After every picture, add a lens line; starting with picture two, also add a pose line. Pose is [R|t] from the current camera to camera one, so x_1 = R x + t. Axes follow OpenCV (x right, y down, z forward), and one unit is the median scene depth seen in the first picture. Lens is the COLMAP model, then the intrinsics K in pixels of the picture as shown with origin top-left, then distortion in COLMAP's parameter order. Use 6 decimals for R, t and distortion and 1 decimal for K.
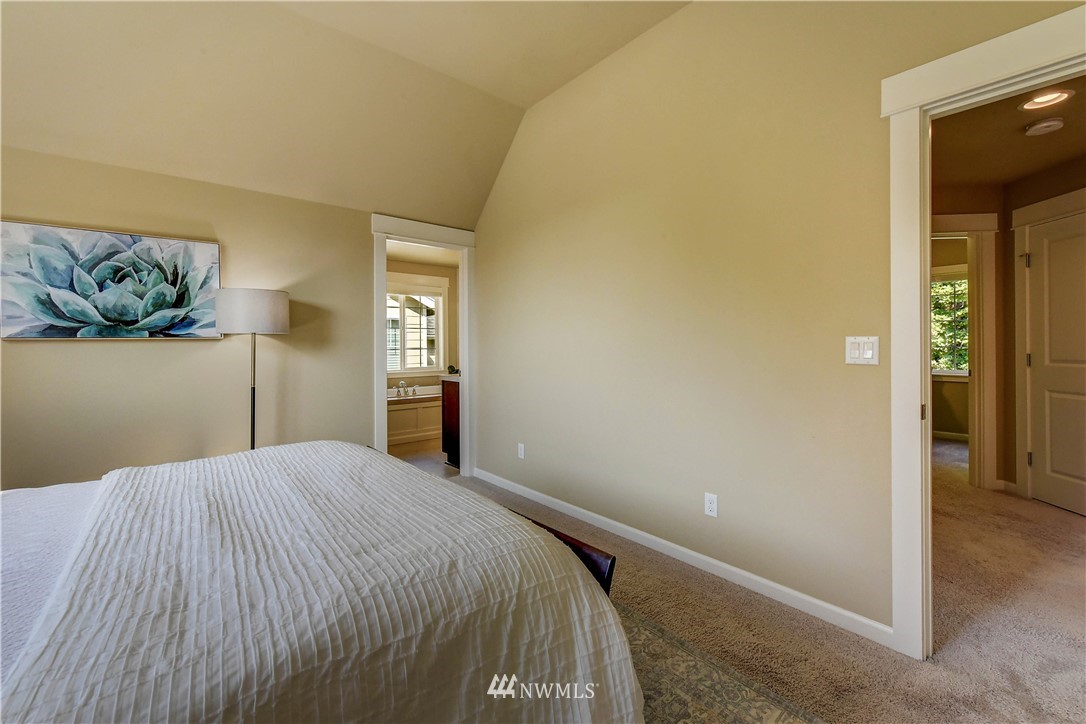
lens RADIAL K [[449.1, 0, 544.2], [0, 449.1, 346.3], [0, 0, 1]] dist [0.001448, 0.000092]
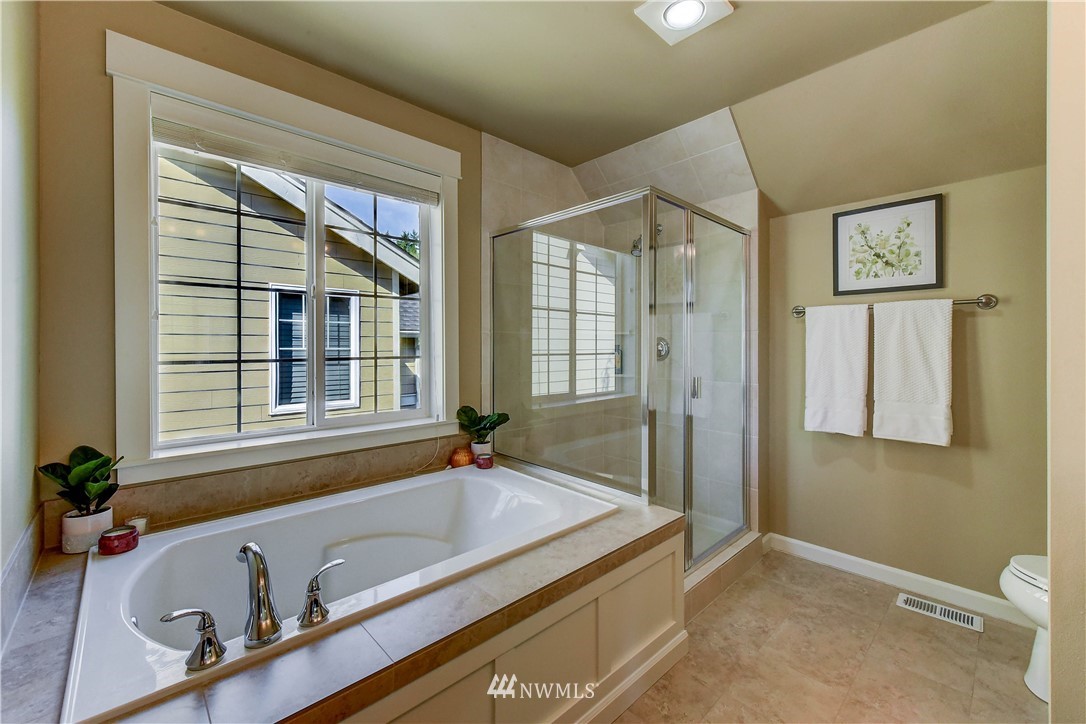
lens RADIAL K [[449.1, 0, 544.2], [0, 449.1, 346.3], [0, 0, 1]] dist [0.001448, 0.000092]
pose [[0.999375, -0.002850, 0.035234, -0.153258], [0.003187, 0.999950, -0.009498, -0.000566], [-0.035205, 0.009604, 0.999334, 0.624272]]
